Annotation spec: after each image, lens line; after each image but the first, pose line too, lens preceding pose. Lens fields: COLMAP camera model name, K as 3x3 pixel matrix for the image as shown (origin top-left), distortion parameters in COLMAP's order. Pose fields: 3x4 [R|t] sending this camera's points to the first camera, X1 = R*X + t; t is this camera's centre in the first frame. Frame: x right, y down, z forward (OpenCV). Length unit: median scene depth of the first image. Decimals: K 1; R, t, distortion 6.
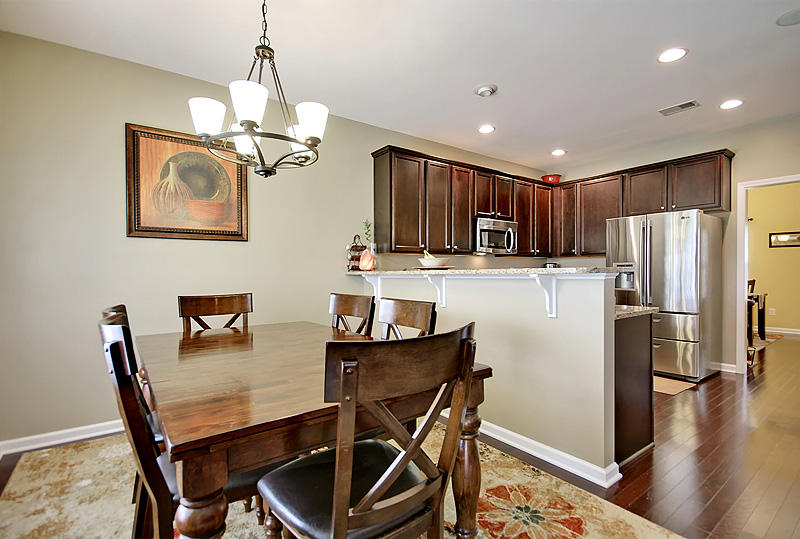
lens RADIAL K [[385.4, 0, 400.5], [0, 385.4, 275.2], [0, 0, 1]] dist [-0.017593, -0.000372]
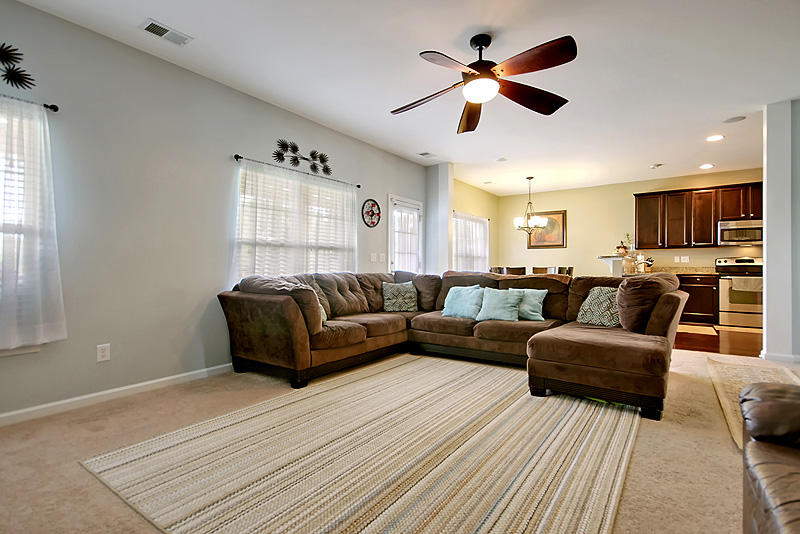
lens RADIAL K [[378.3, 0, 395.6], [0, 378.3, 269.5], [0, 0, 1]] dist [0.000785, -0.000366]
pose [[0.289250, 0.010449, -0.957196, 1.196726], [-0.016244, 0.999850, 0.006005, 0.043053], [0.957116, 0.013812, 0.289377, -0.583534]]
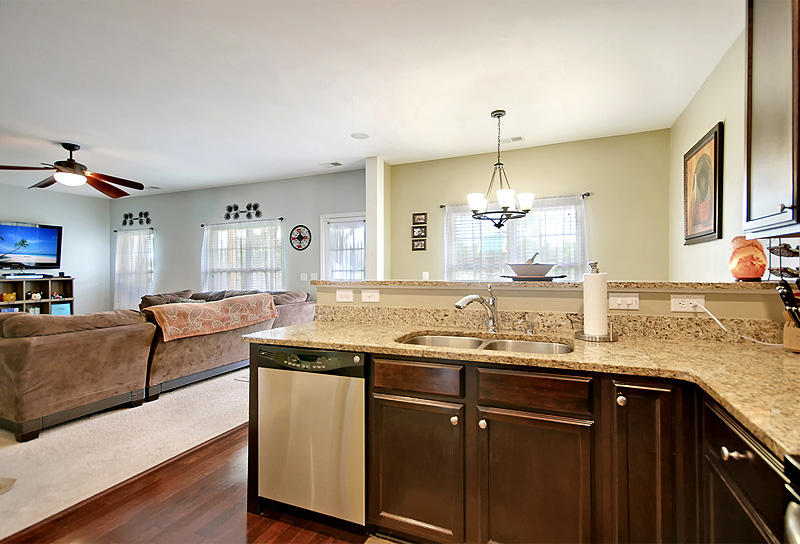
lens RADIAL K [[378.4, 0, 400.0], [0, 378.4, 272.0], [0, 0, 1]] dist [0.000332, -0.000206]
pose [[-0.862454, 0.017125, -0.505845, 0.432514], [0.007792, 0.999758, 0.020561, -0.027254], [0.506075, 0.013792, -0.862379, 0.965079]]
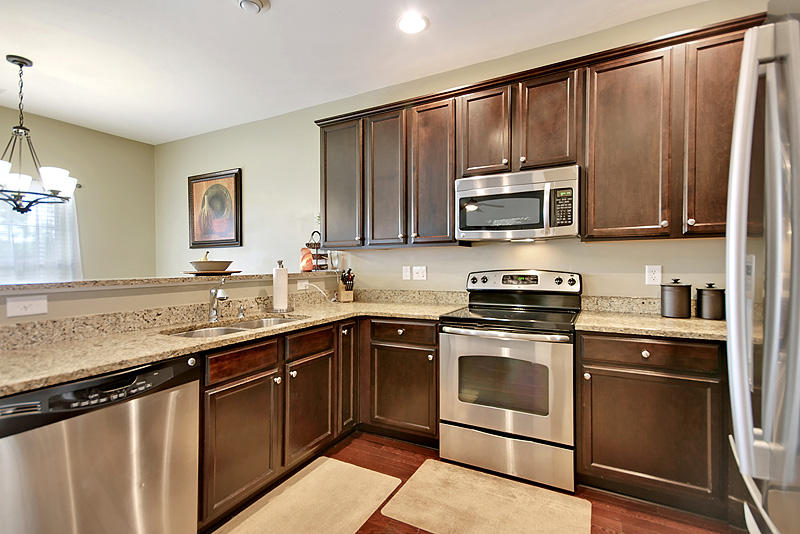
lens RADIAL K [[378.3, 0, 395.6], [0, 378.3, 269.5], [0, 0, 1]] dist [0.000785, -0.000366]
pose [[0.419166, 0.017744, -0.907736, 0.655216], [-0.005317, 0.999840, 0.017089, -0.025141], [0.907894, -0.002337, 0.419194, 0.668841]]
